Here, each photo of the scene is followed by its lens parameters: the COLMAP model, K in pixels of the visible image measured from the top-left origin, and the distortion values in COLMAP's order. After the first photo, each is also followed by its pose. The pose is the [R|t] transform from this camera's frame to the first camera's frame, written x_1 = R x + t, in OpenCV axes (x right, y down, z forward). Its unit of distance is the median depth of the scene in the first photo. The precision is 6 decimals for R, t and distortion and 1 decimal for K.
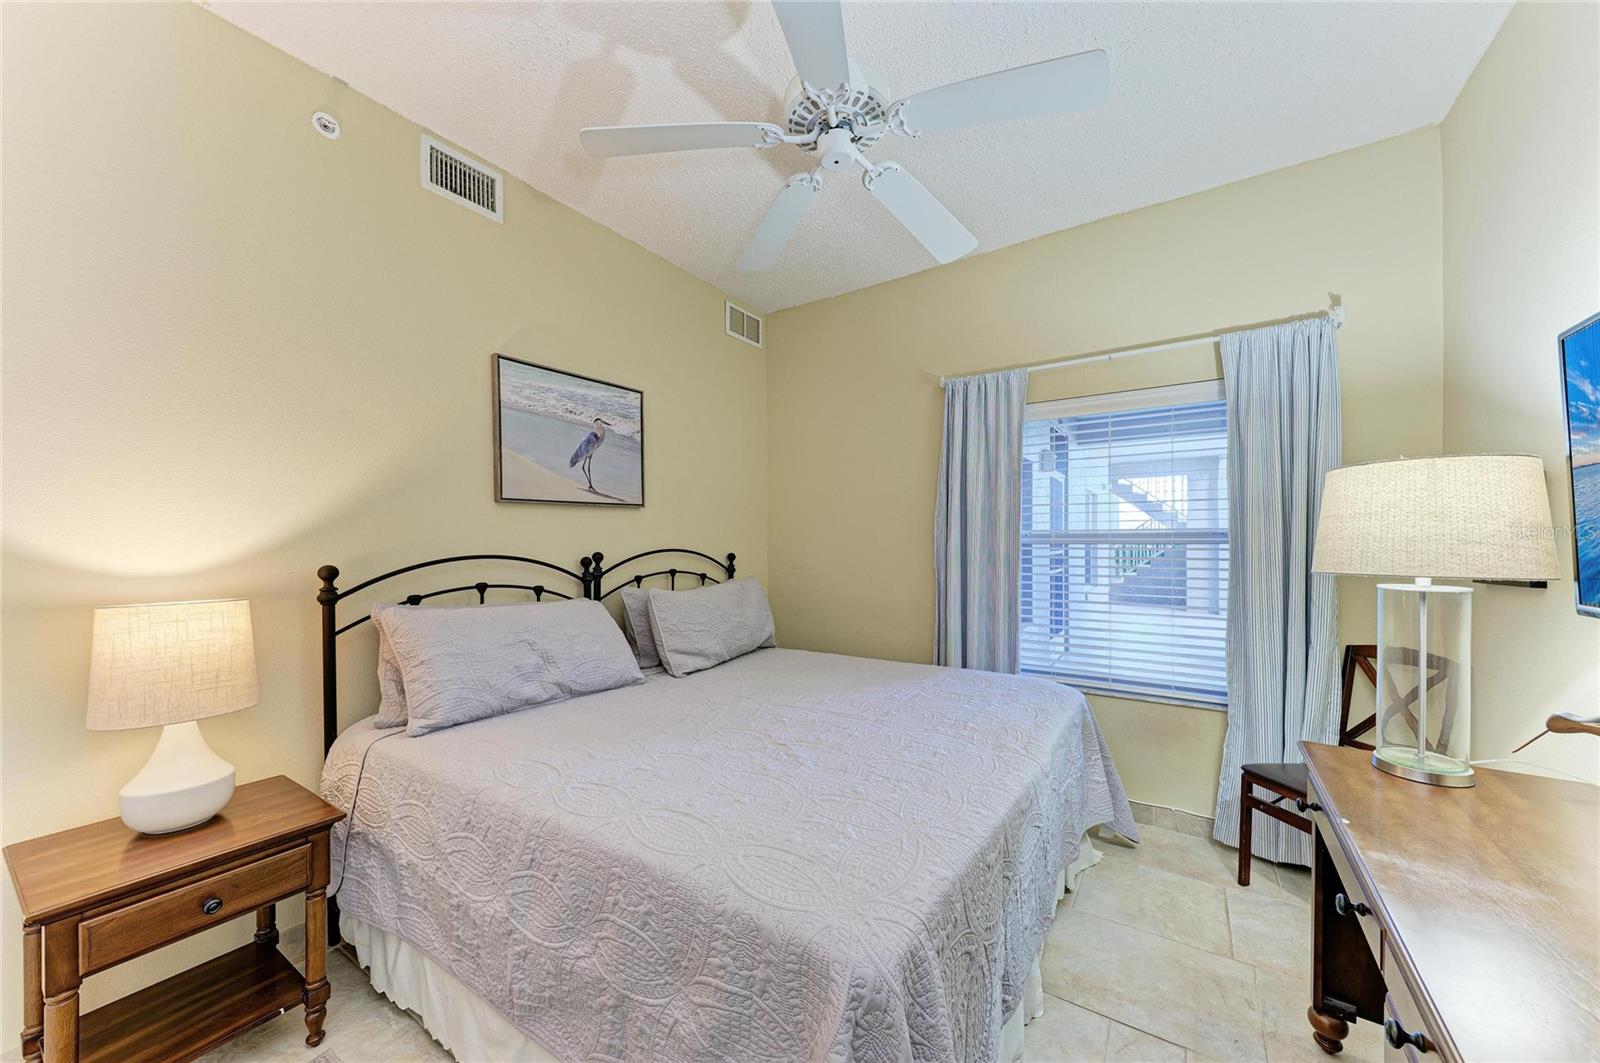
lens RADIAL K [[577.7, 0, 810.3], [0, 577.7, 539.0], [0, 0, 1]] dist [0.012905, -0.002866]
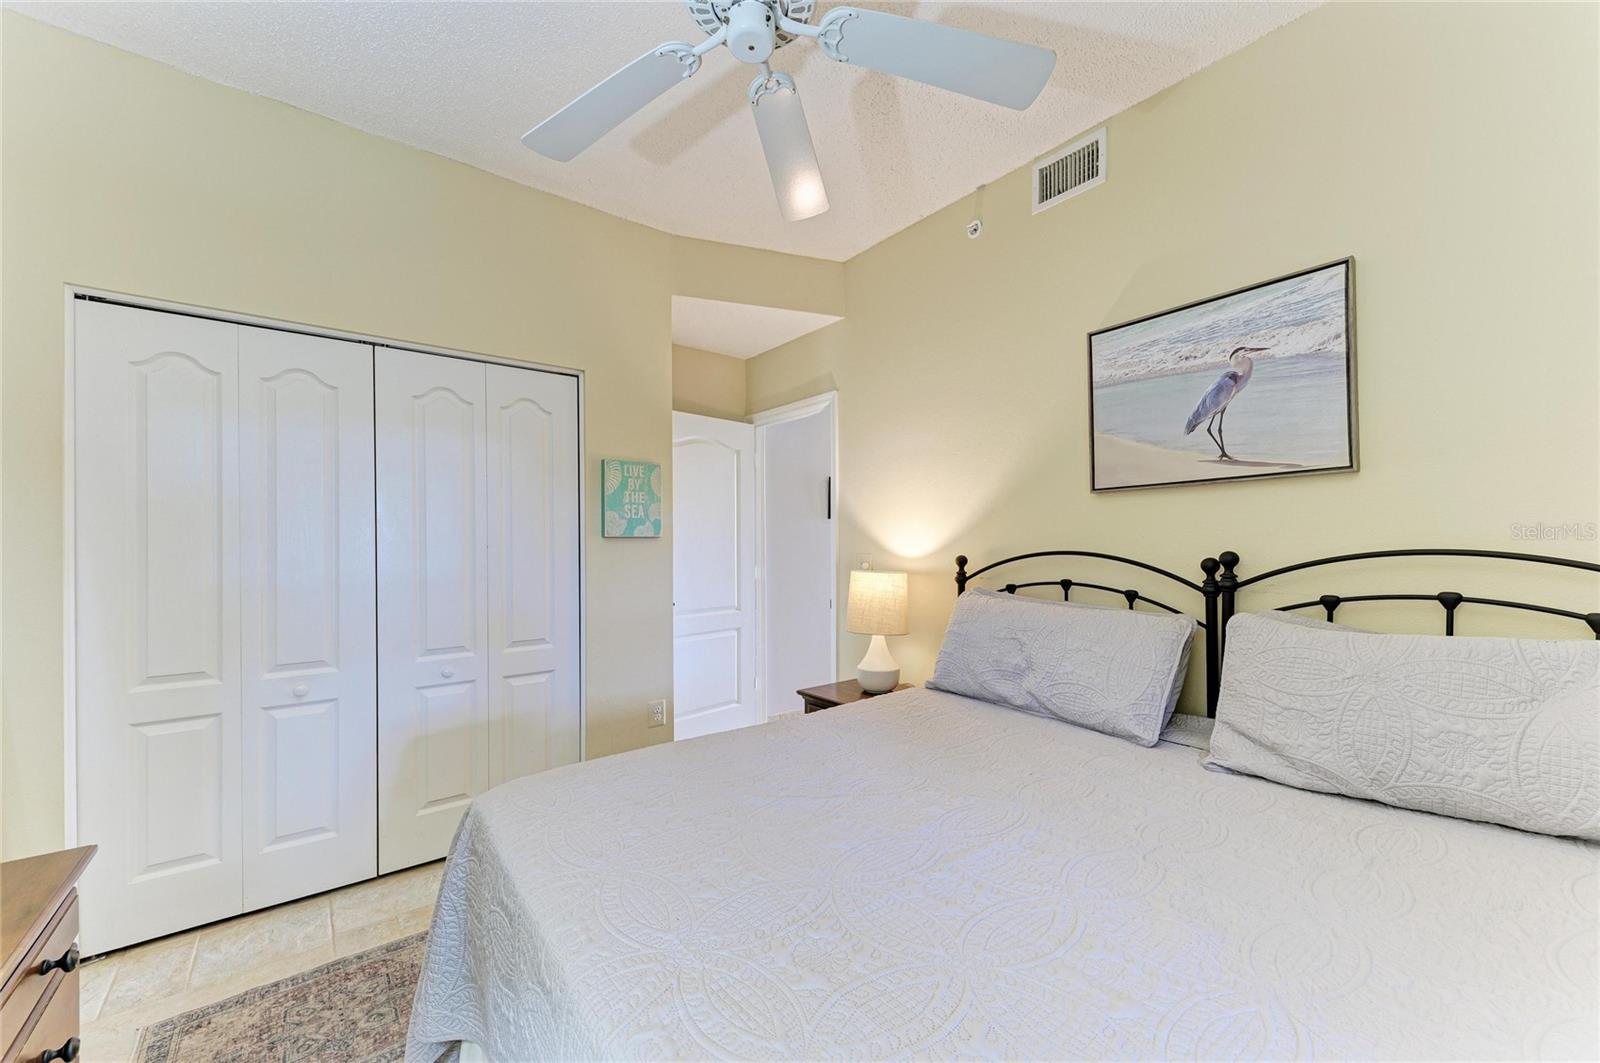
lens RADIAL K [[636.9, 0, 805.9], [0, 636.9, 538.2], [0, 0, 1]] dist [0.020166, -0.004794]
pose [[-0.324121, -0.008375, -0.945979, 0.505444], [0.003069, 0.999946, -0.009905, 0.013535], [0.946011, -0.006113, -0.324078, 0.811171]]
